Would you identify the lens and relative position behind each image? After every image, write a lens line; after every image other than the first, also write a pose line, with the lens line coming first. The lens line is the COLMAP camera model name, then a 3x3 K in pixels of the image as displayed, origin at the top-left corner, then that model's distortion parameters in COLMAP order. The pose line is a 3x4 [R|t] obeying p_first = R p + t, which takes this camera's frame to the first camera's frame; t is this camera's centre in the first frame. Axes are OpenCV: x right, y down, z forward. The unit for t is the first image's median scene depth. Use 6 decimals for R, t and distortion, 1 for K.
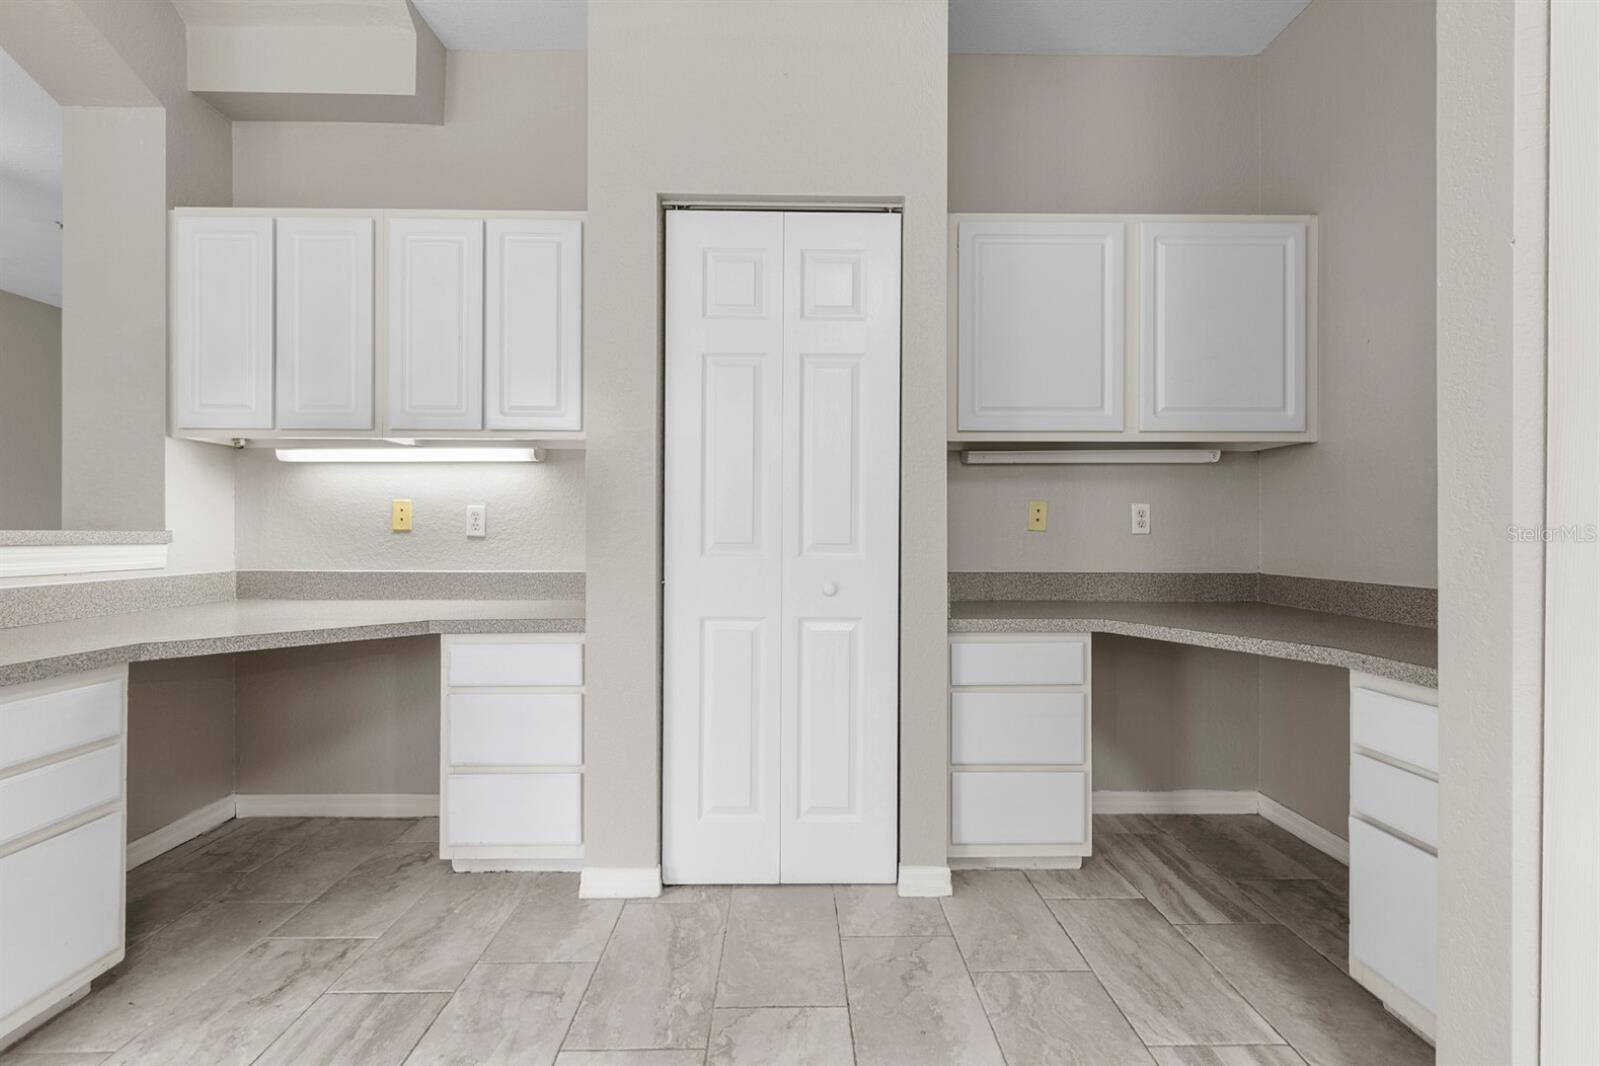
lens RADIAL K [[729.1, 0, 801.3], [0, 729.1, 528.1], [0, 0, 1]] dist [0.001143, -0.000277]
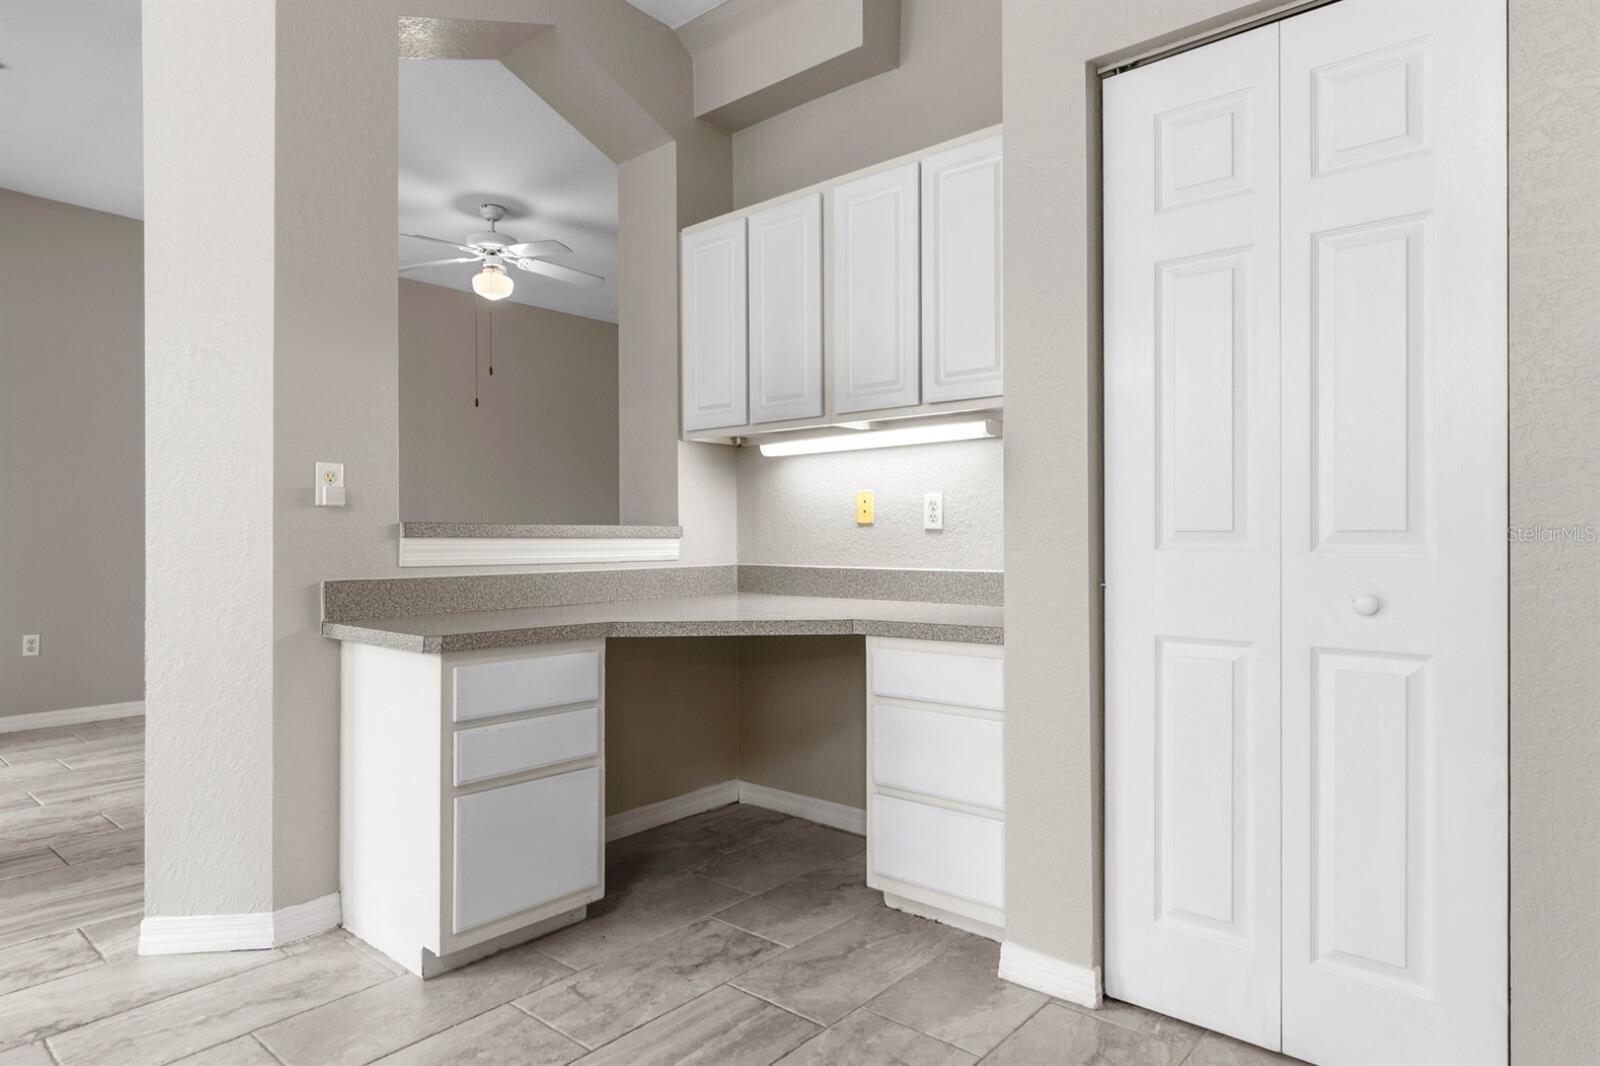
lens RADIAL K [[916.5, 0, 800.0], [0, 916.5, 533.0], [0, 0, 1]] dist [0.003119, 0.000673]
pose [[0.747260, -0.008202, -0.664481, 0.197881], [0.009461, 0.999954, -0.001703, 0.020216], [0.664465, -0.005014, 0.747303, 0.103349]]
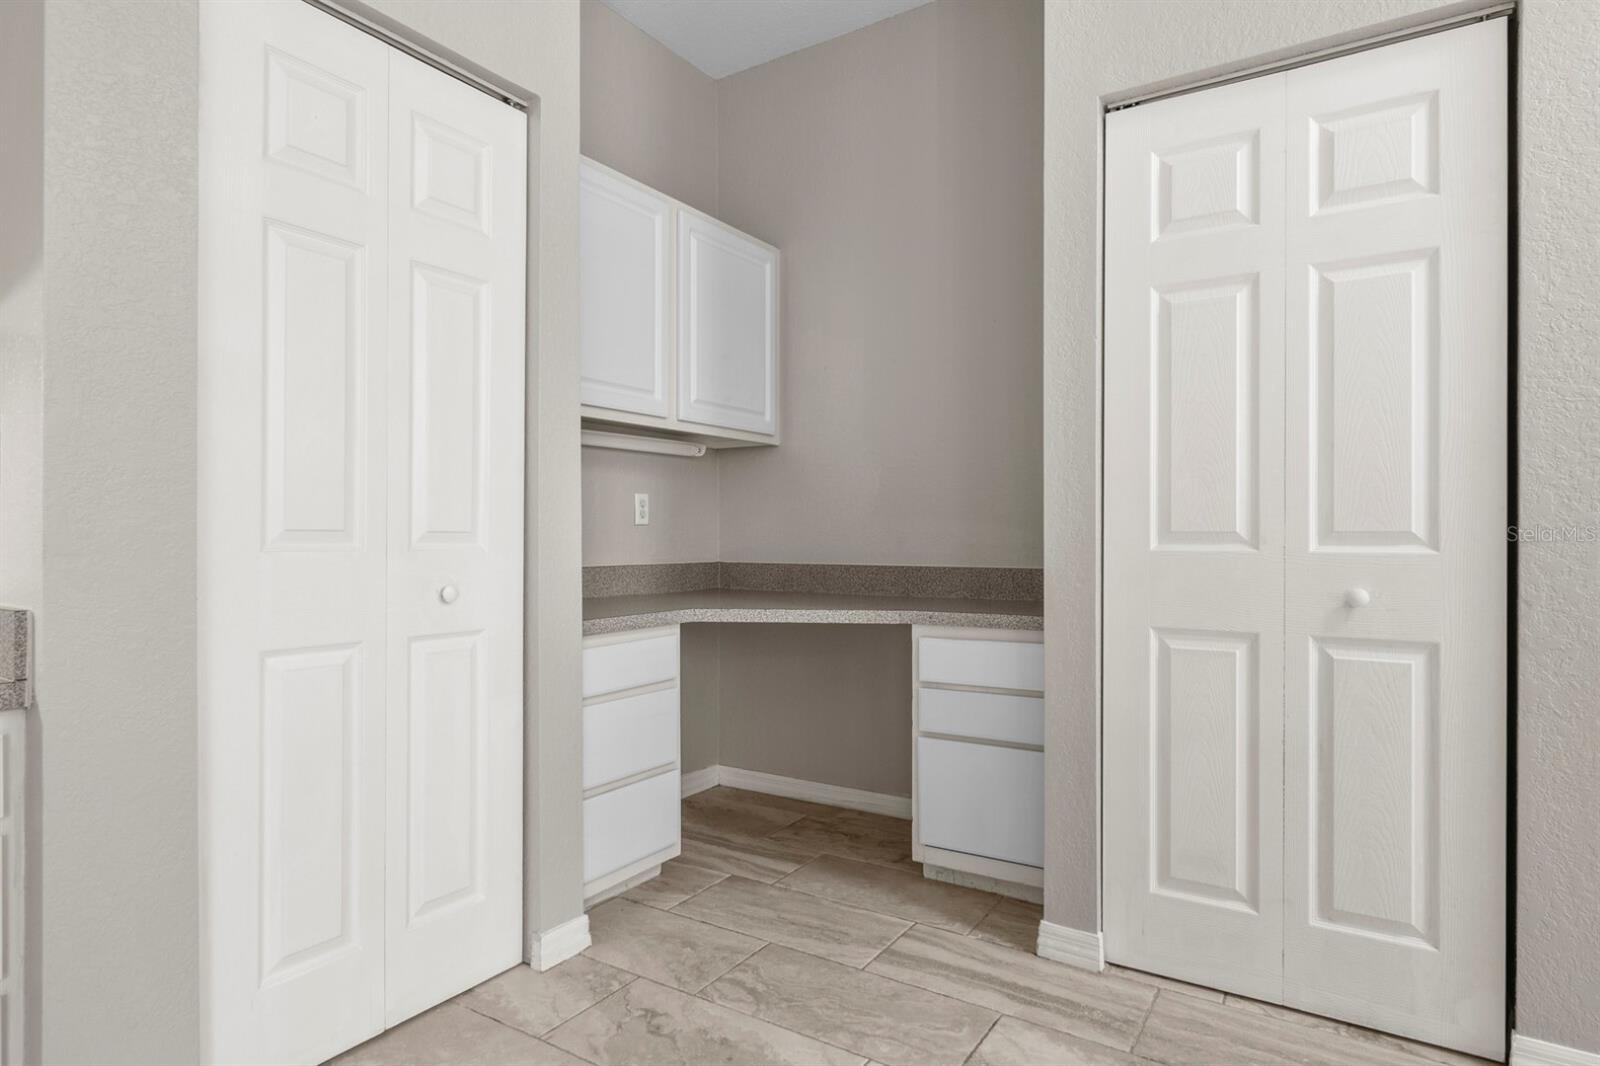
lens RADIAL K [[886.9, 0, 800.0], [0, 886.9, 533.0], [0, 0, 1]] dist [0.016567, -0.000015]
pose [[0.555607, 0.000344, 0.831445, -0.505931], [-0.004043, 0.999989, 0.002288, 0.019603], [-0.831435, -0.004633, 0.555602, 0.216527]]
